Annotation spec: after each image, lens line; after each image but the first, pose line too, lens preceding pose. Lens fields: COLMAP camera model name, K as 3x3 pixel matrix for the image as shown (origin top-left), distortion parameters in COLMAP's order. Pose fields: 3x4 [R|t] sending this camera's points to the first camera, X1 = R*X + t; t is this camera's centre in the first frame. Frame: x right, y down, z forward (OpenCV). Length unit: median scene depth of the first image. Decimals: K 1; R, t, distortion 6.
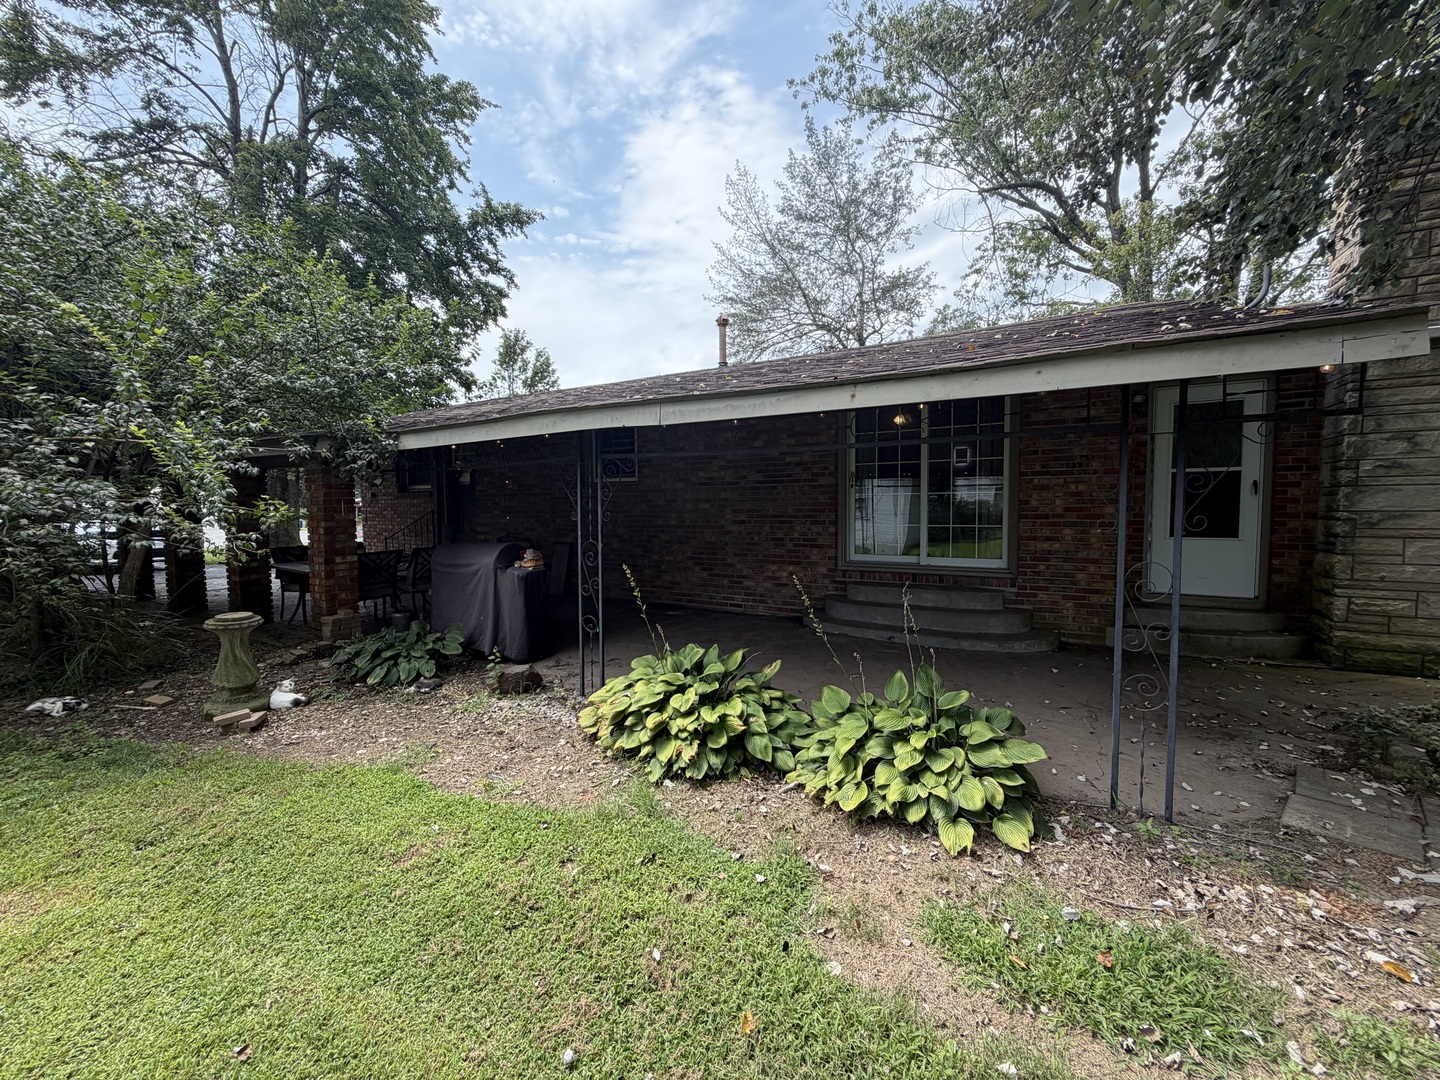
lens RADIAL K [[573.7, 0, 718.0], [0, 573.7, 539.6], [0, 0, 1]] dist [-0.001124, 0.000554]
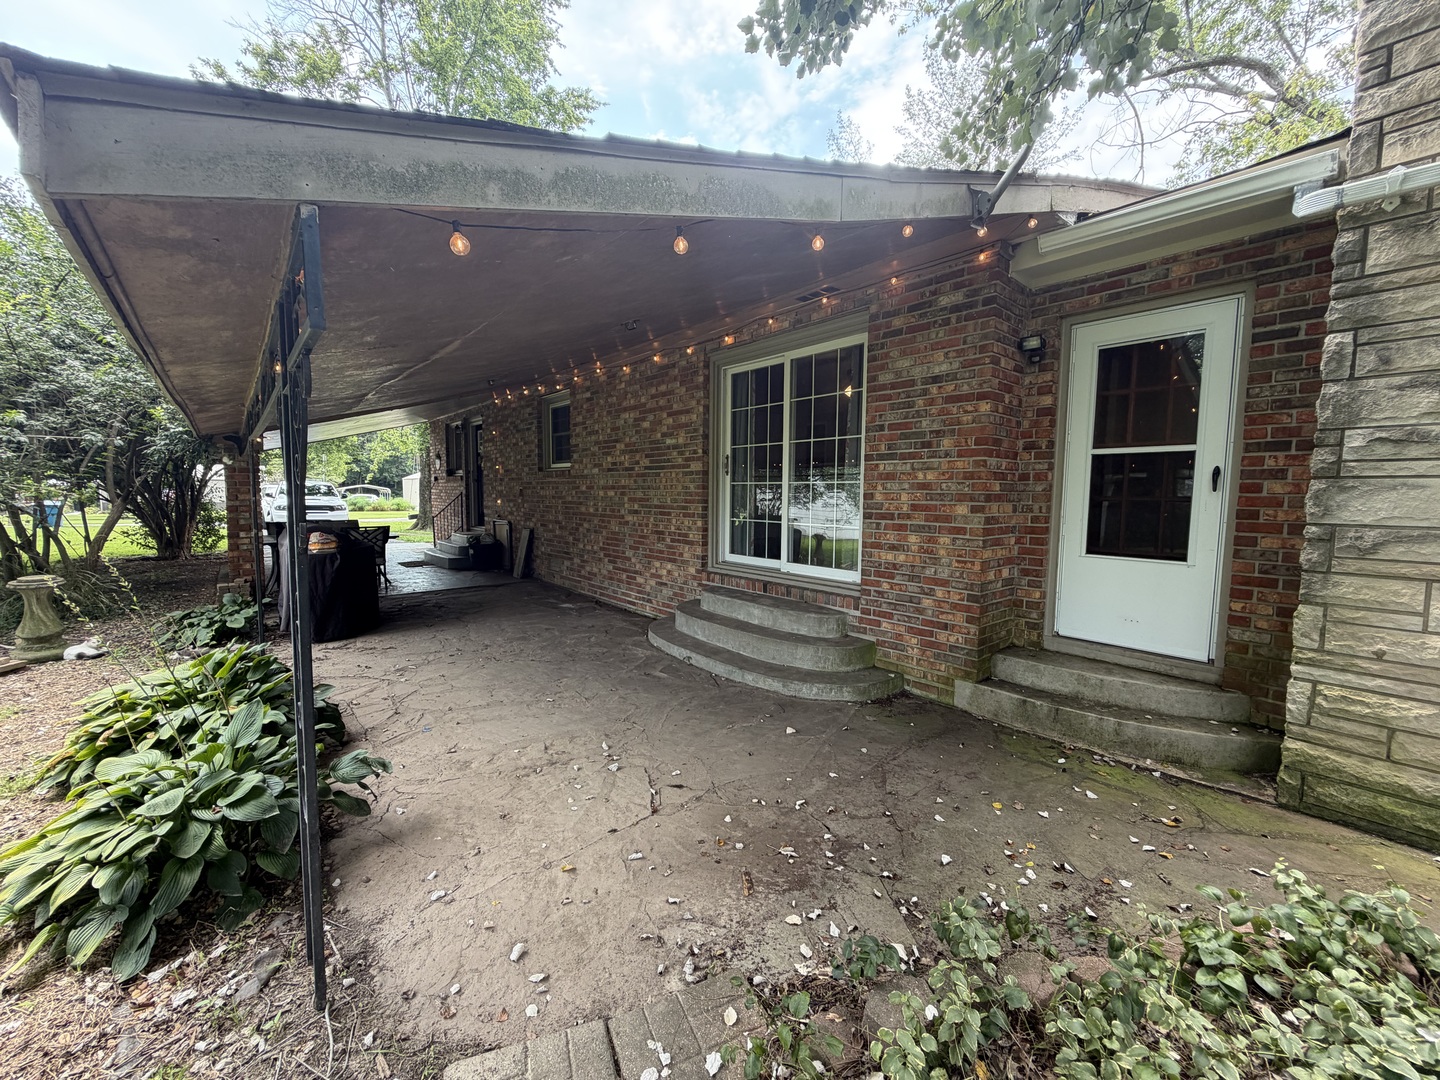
lens RADIAL K [[573.7, 0, 718.8], [0, 573.7, 538.6], [0, 0, 1]] dist [-0.001124, 0.000554]
pose [[0.940994, 0.044232, -0.335521, 0.640097], [-0.036601, 0.998908, 0.029035, -0.026831], [0.336439, -0.015041, 0.941585, 0.255904]]
